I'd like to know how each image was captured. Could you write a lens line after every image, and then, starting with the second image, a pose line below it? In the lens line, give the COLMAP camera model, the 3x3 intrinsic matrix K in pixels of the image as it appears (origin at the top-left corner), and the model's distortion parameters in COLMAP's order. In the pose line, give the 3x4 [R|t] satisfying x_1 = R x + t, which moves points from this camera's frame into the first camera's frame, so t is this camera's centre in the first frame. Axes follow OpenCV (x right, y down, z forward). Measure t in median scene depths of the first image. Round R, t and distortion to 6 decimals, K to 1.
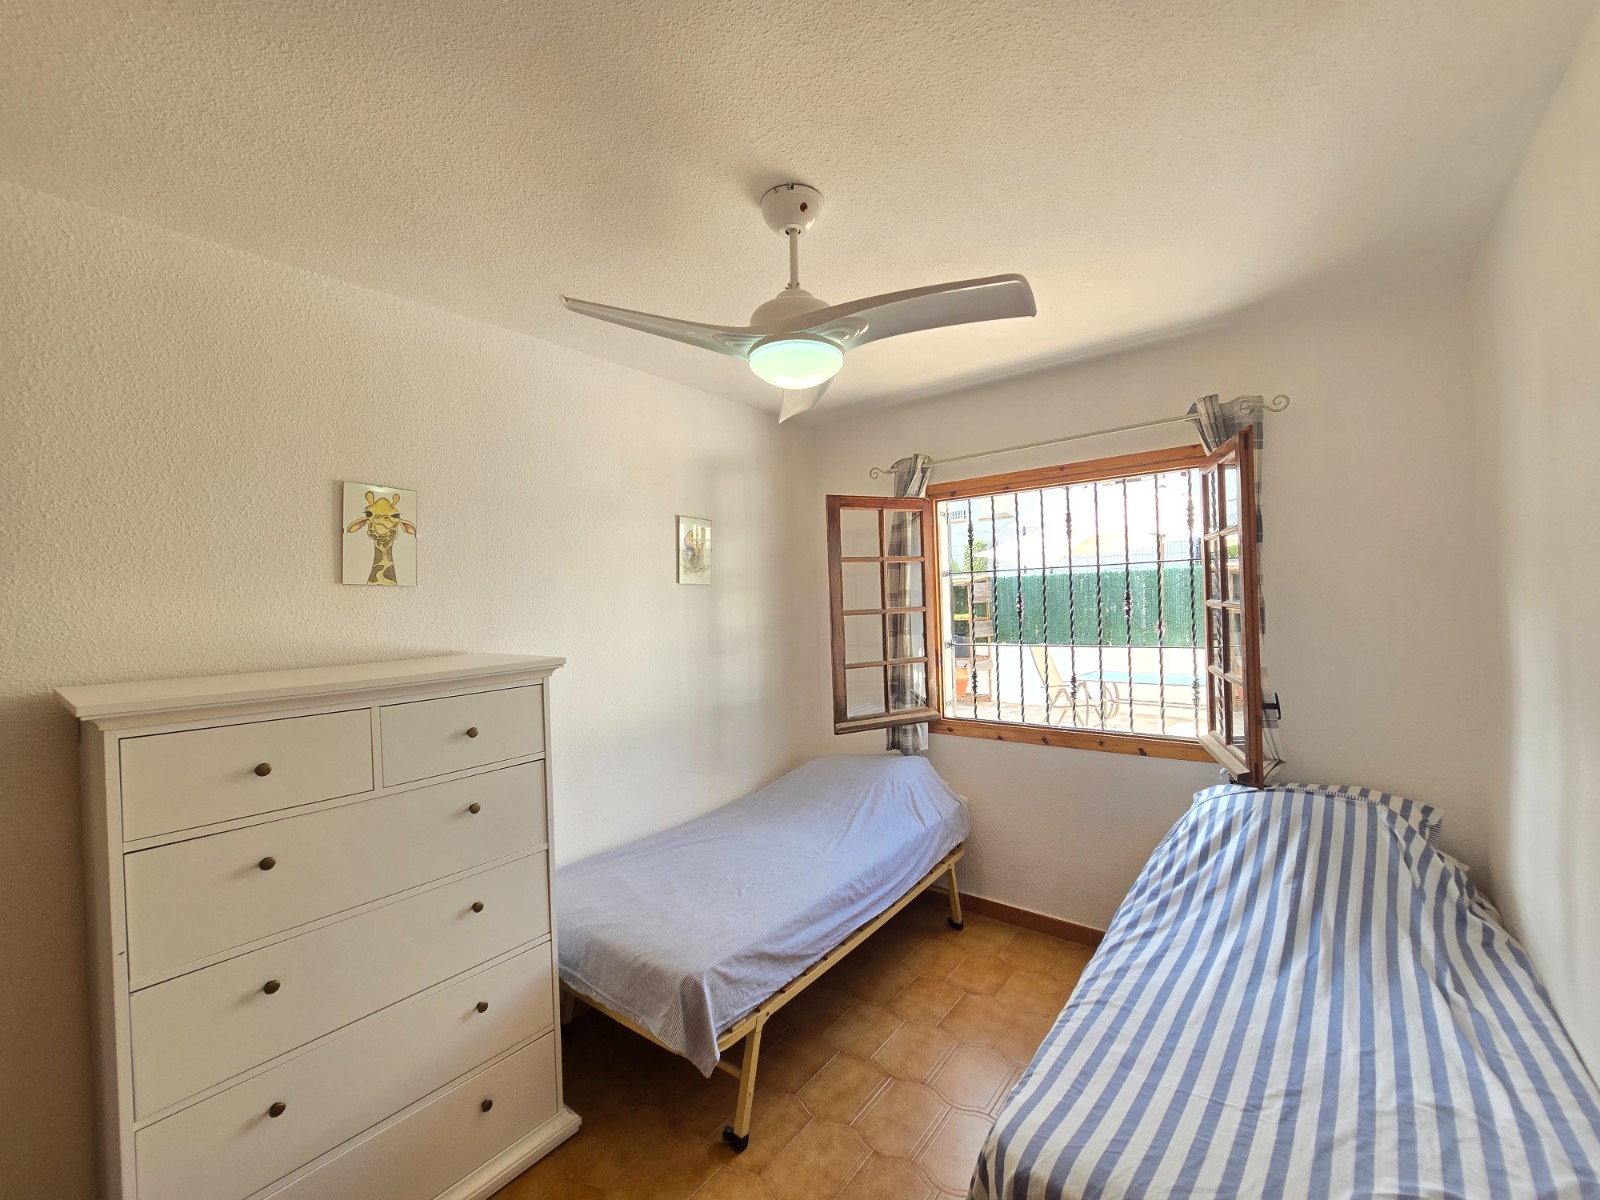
lens RADIAL K [[657.8, 0, 799.6], [0, 657.8, 605.7], [0, 0, 1]] dist [-0.000955, -0.000662]
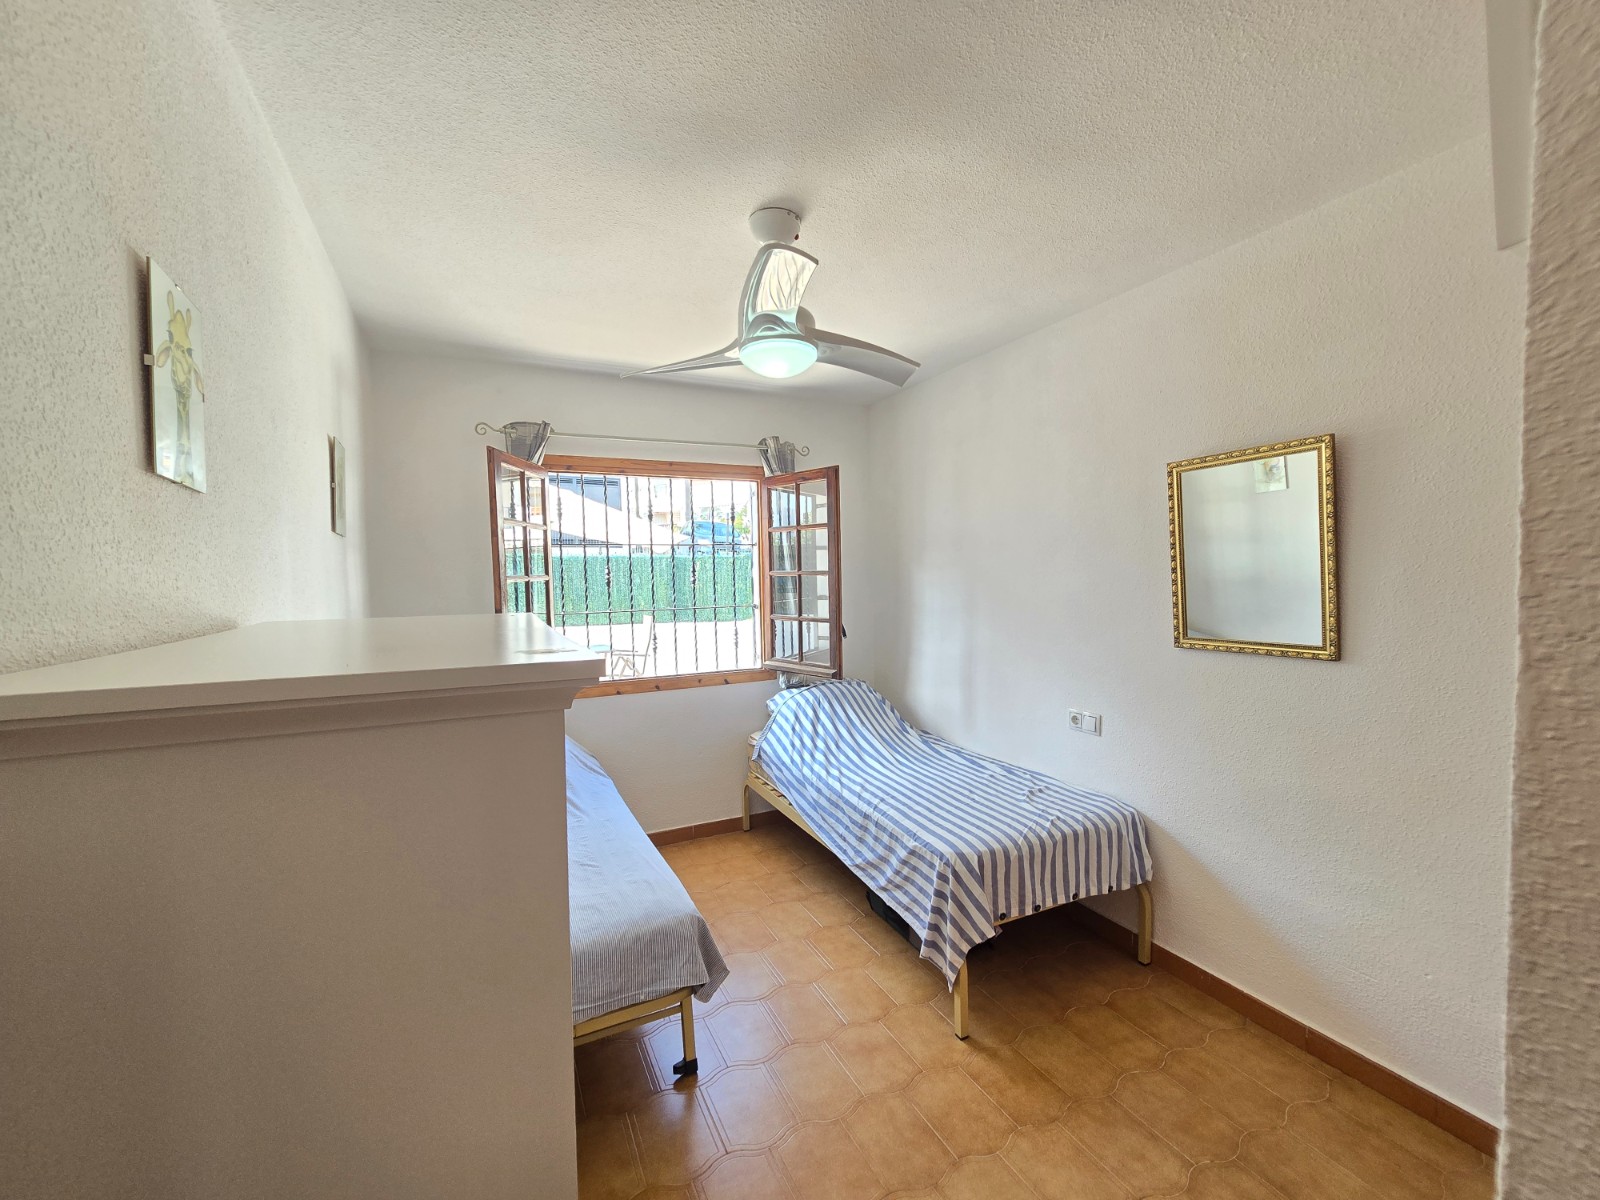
lens RADIAL K [[657.8, 0, 799.6], [0, 657.8, 605.7], [0, 0, 1]] dist [-0.000955, -0.000662]
pose [[0.435572, -0.019391, 0.899945, -0.716665], [0.015578, 0.999781, 0.014002, 0.050811], [-0.900019, 0.007920, 0.435779, 0.286562]]
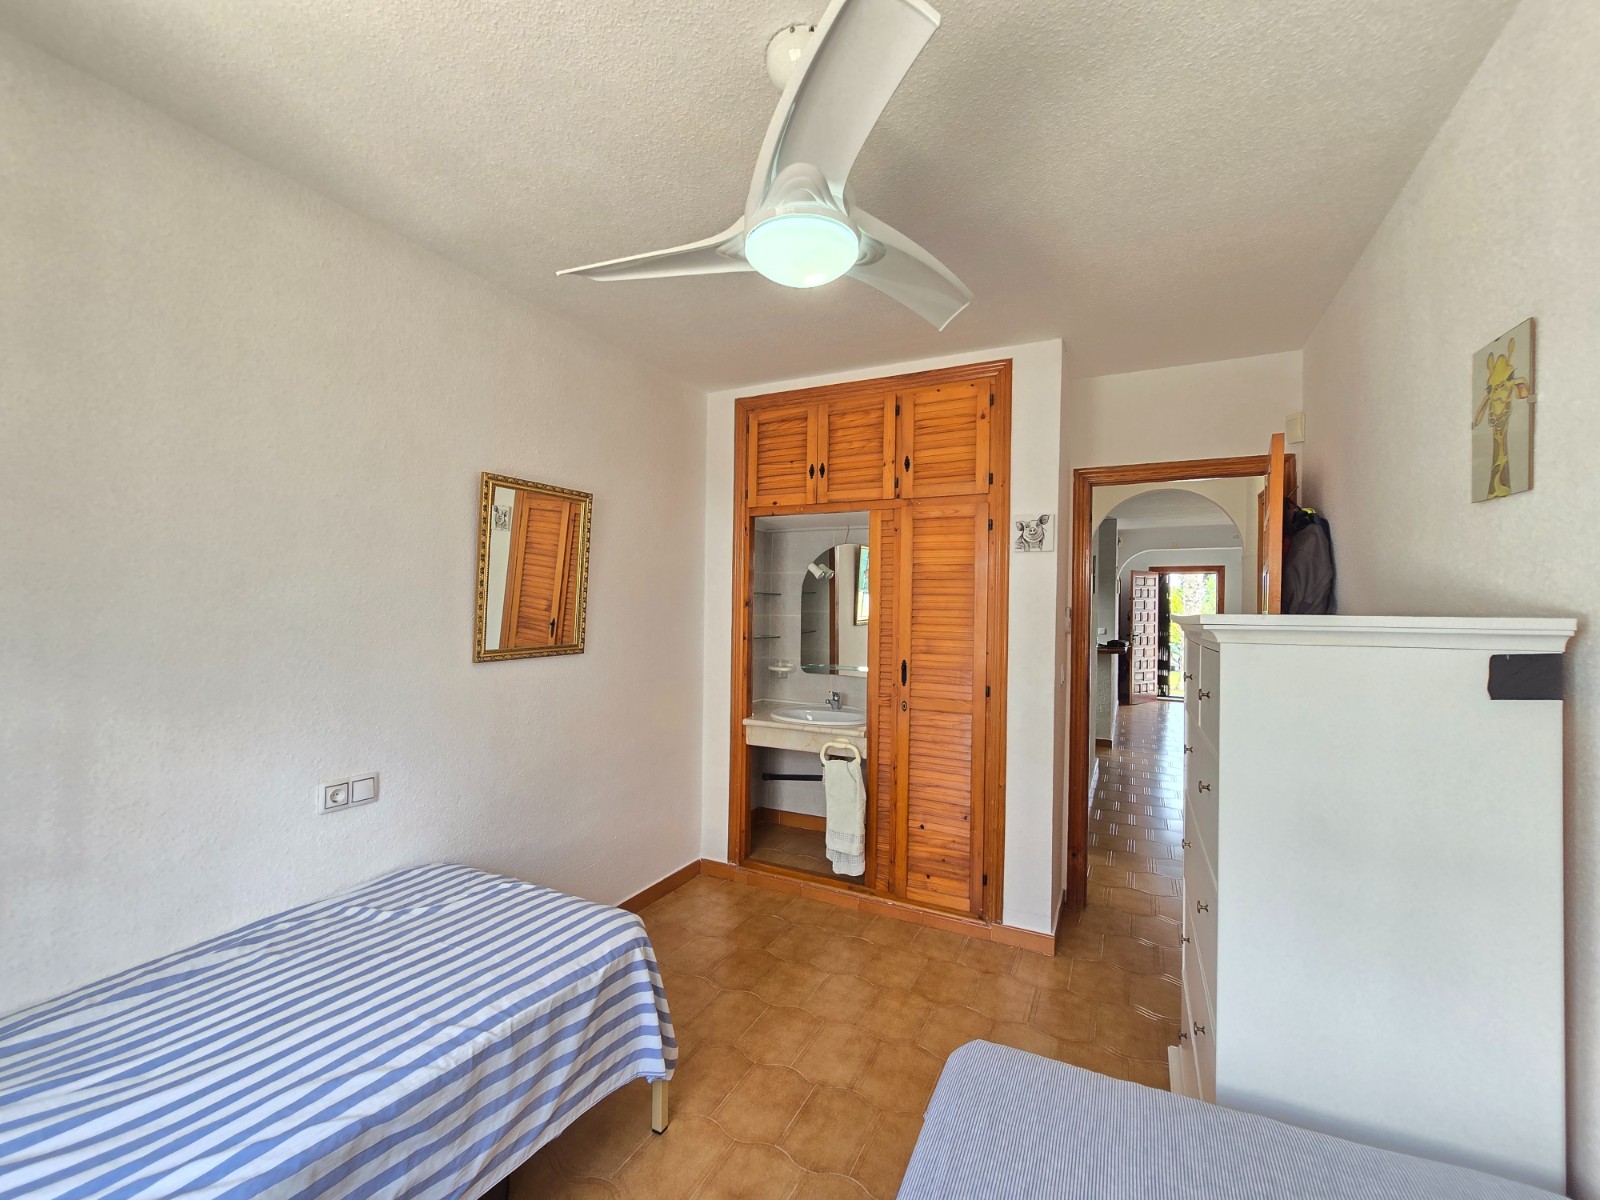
lens RADIAL K [[657.8, 0, 799.6], [0, 657.8, 605.7], [0, 0, 1]] dist [-0.000955, -0.000662]
pose [[-0.979070, 0.013200, -0.203096, 0.116189], [0.010255, 0.999827, 0.015545, 0.043763], [0.203266, 0.013137, -0.979035, 1.193570]]
